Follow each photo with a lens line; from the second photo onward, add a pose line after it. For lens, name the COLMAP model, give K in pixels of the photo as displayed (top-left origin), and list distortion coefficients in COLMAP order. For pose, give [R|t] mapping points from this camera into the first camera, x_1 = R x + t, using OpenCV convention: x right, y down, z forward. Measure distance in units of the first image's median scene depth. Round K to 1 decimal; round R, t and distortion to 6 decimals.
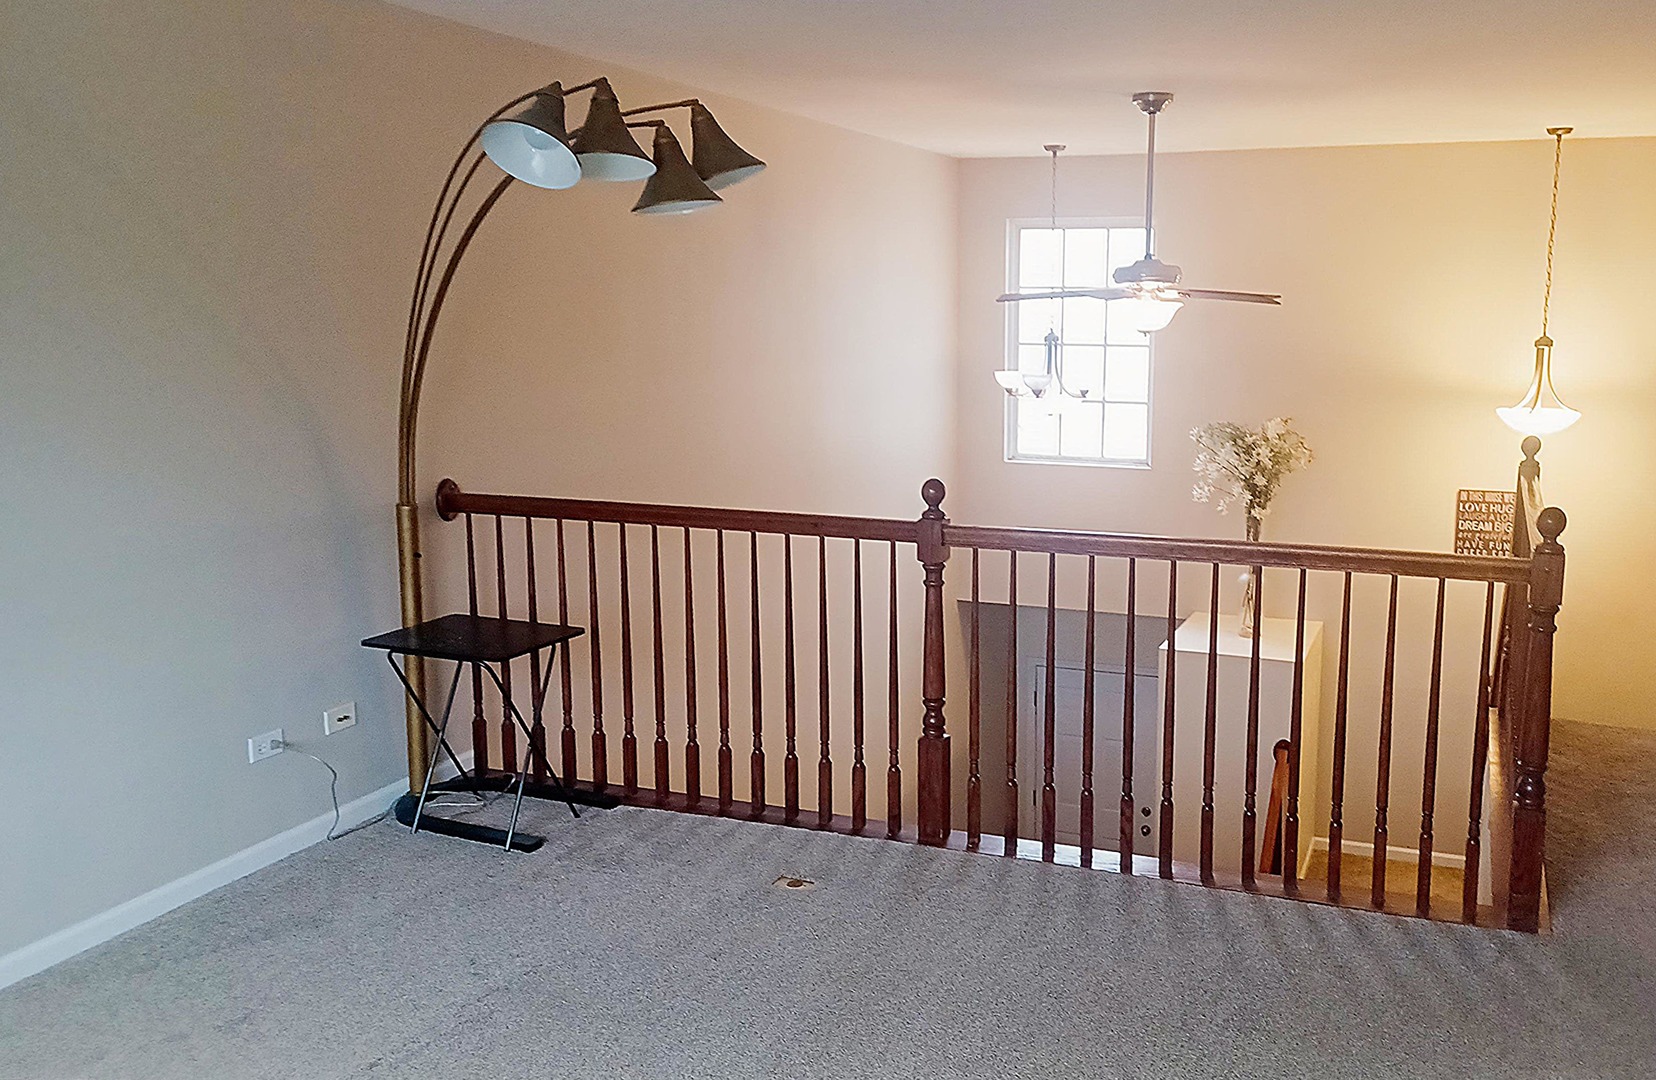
lens RADIAL K [[1409.0, 0, 829.2], [0, 1409.0, 534.8], [0, 0, 1]] dist [0.009872, 0.008145]
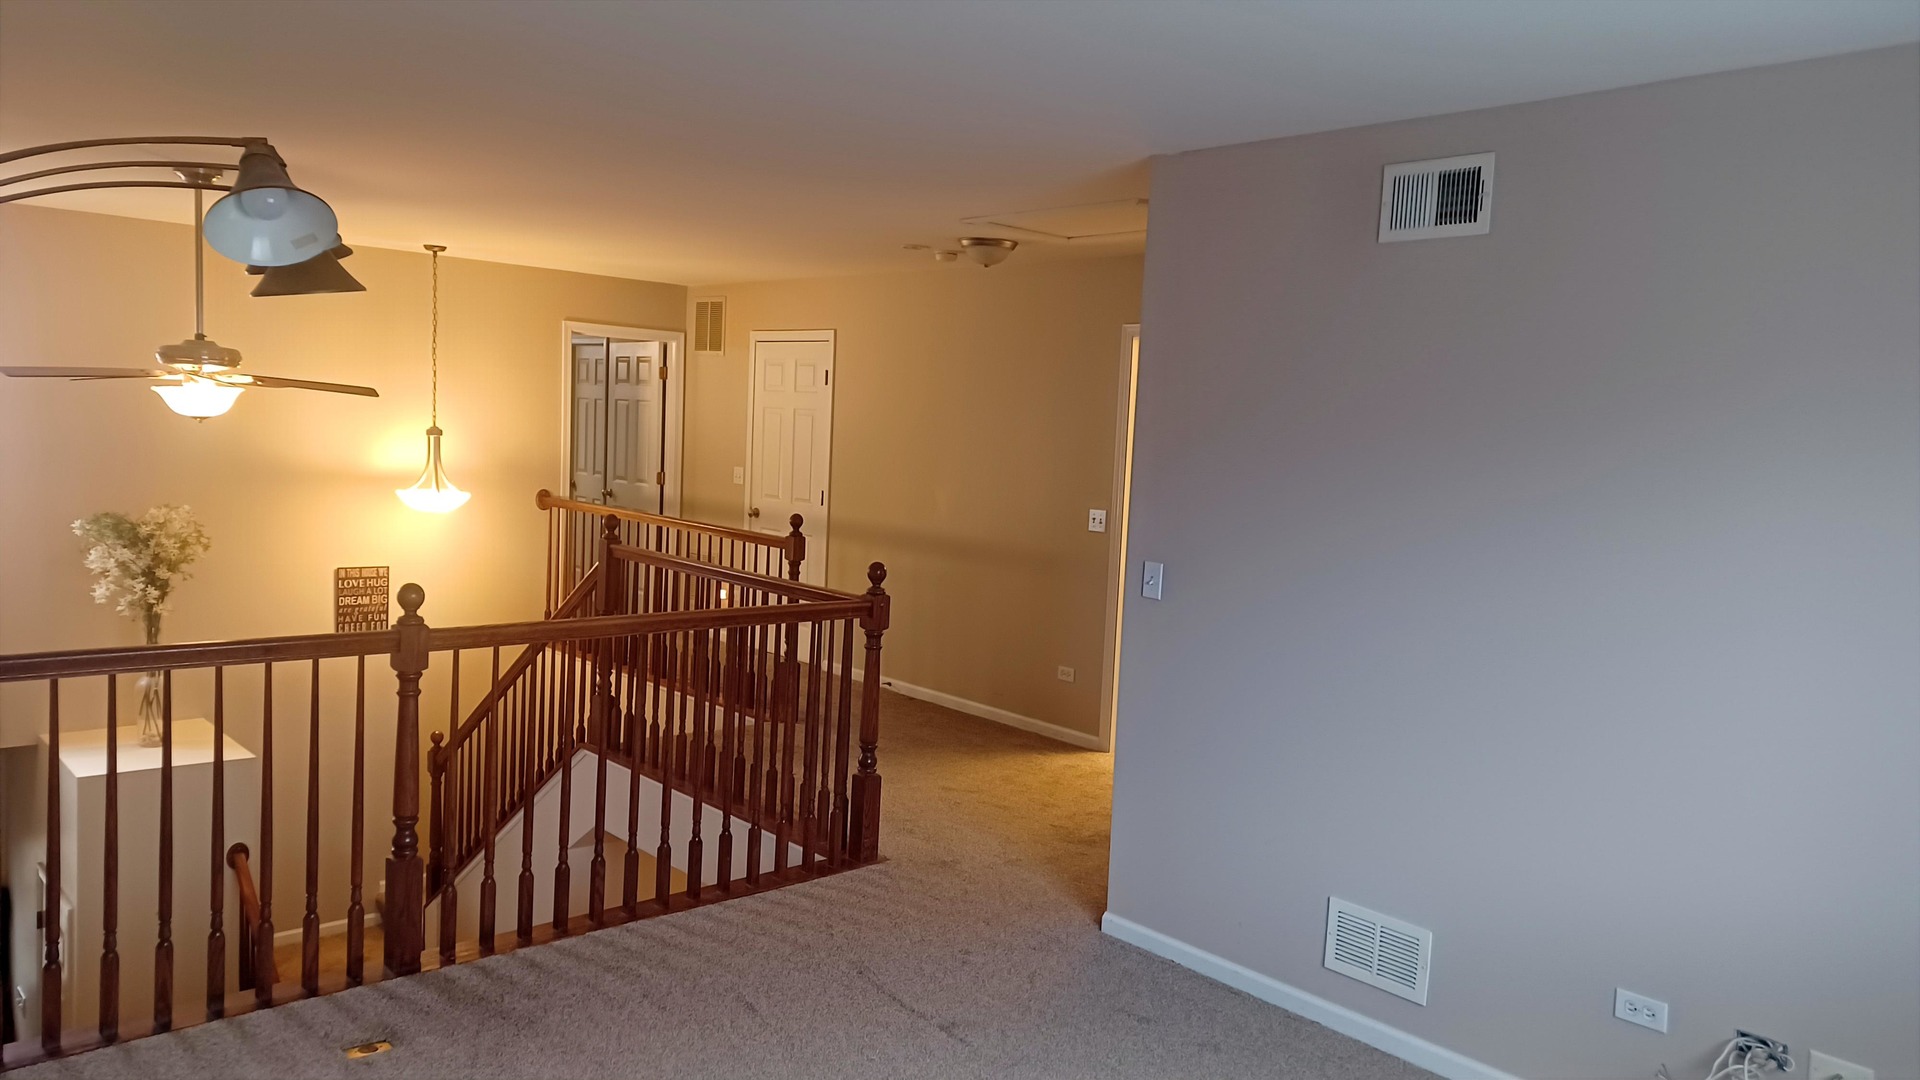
lens RADIAL K [[1425.3, 0, 961.4], [0, 1425.3, 539.7], [0, 0, 1]] dist [0.051414, -0.007353]
pose [[0.428553, -0.055459, 0.901813, -0.320462], [0.097960, 0.995083, 0.014643, -0.023348], [-0.898190, 0.082066, 0.431879, 0.121384]]
